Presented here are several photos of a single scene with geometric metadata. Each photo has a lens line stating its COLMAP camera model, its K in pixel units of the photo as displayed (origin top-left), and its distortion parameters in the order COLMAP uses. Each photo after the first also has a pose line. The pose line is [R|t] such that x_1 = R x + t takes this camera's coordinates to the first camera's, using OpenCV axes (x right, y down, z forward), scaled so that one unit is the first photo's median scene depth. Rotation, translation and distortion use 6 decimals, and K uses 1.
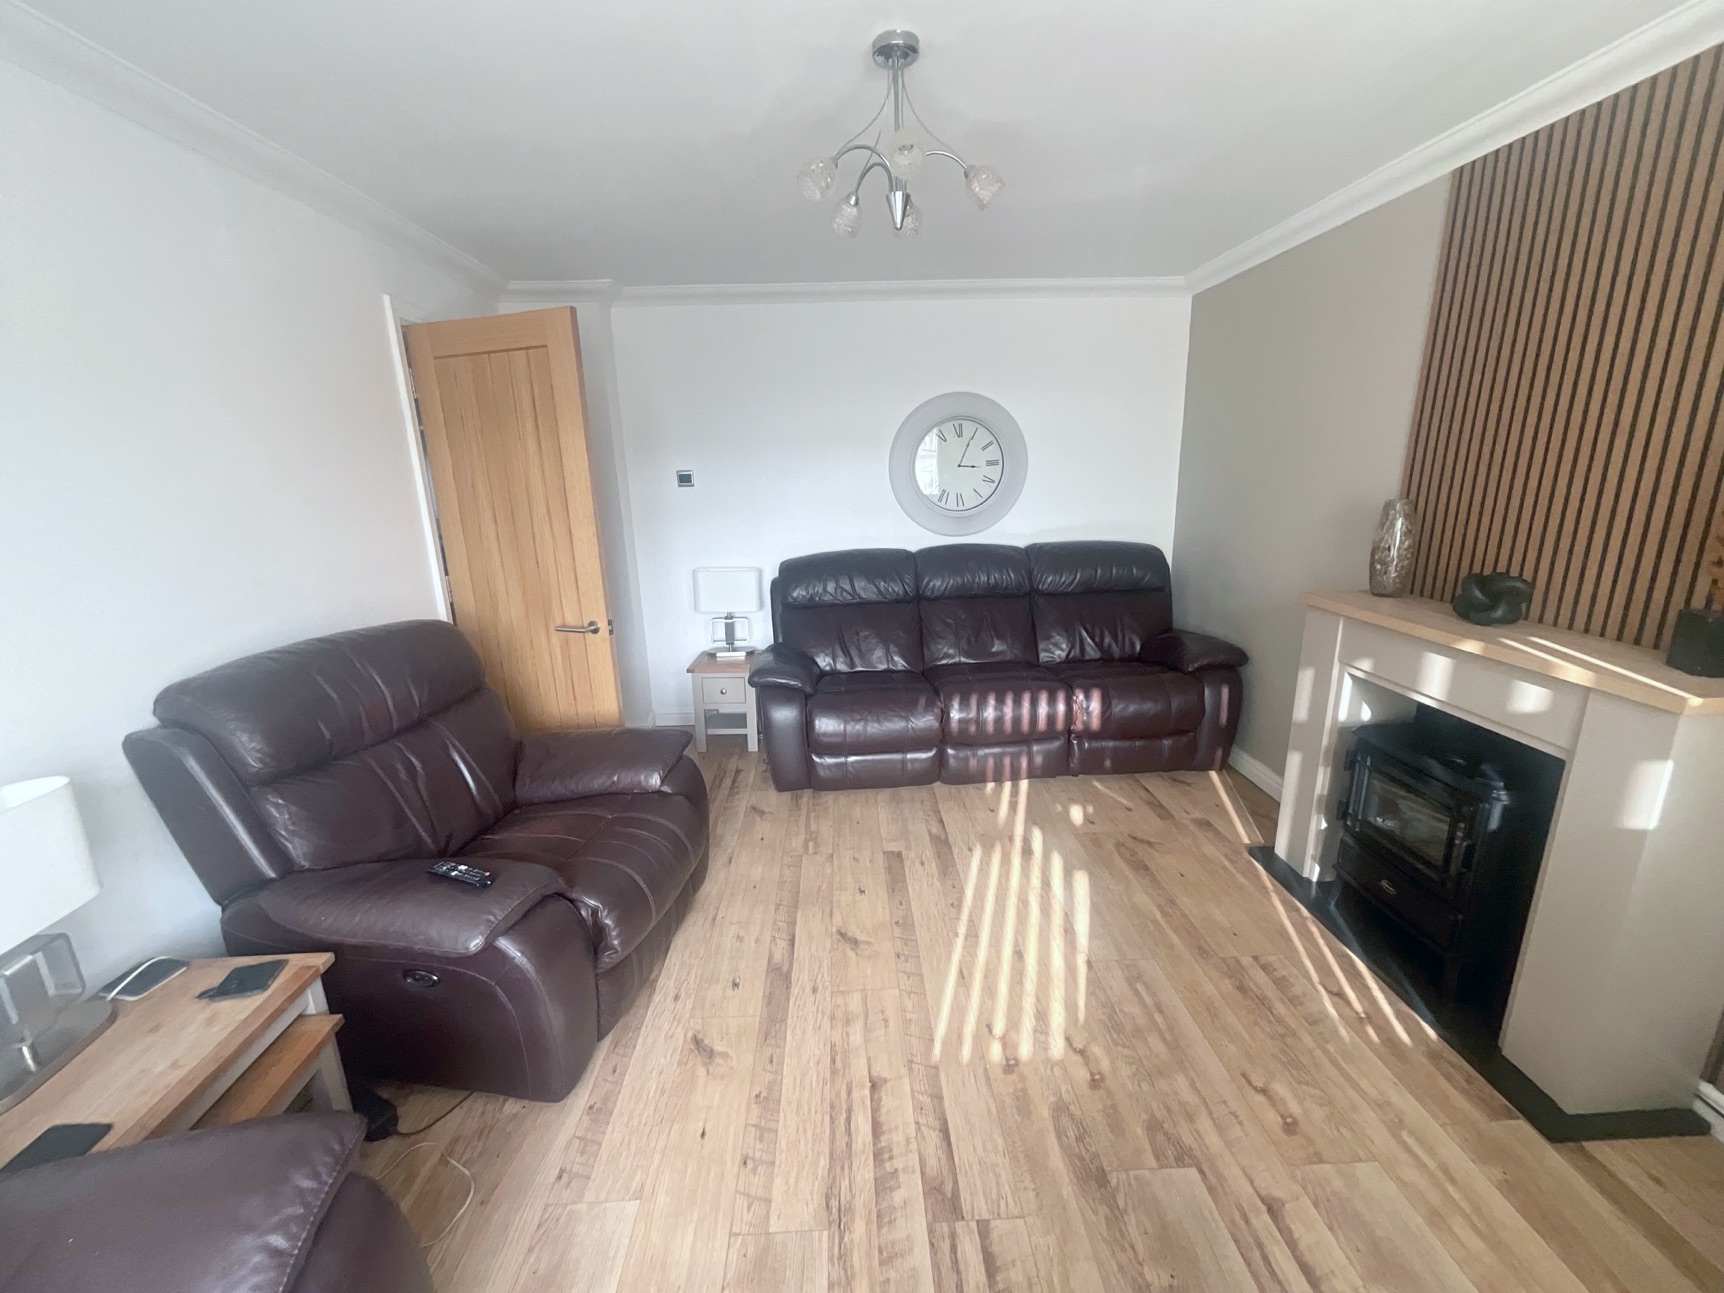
lens RADIAL K [[696.0, 0, 864.2], [0, 696.0, 647.3], [0, 0, 1]] dist [-0.018360, 0.008356]
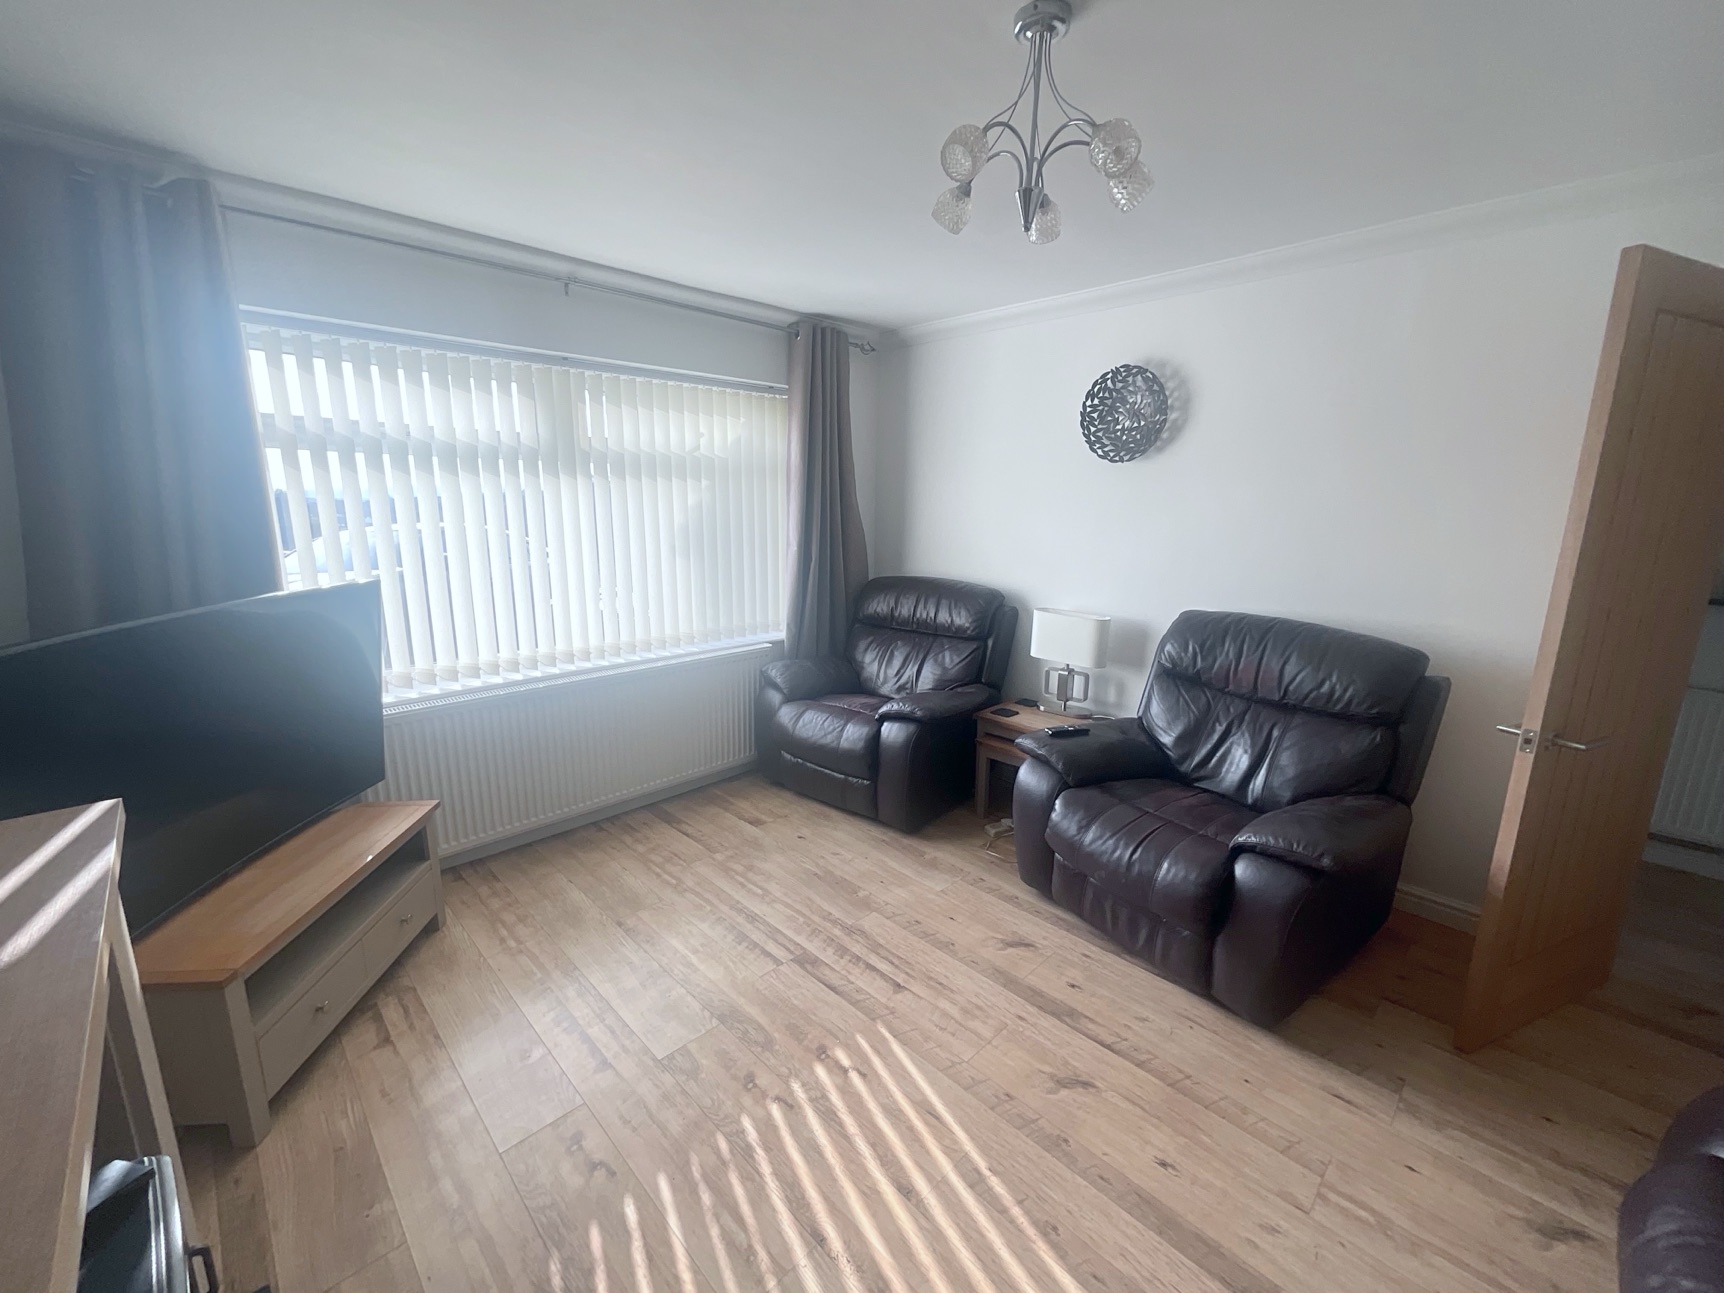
lens RADIAL K [[696.0, 0, 864.2], [0, 696.0, 647.3], [0, 0, 1]] dist [-0.018360, 0.008356]
pose [[-0.730986, 0.161921, -0.662903, 0.745528], [-0.170951, 0.897010, 0.407613, -0.393748], [0.660632, 0.411283, -0.628022, 1.402527]]
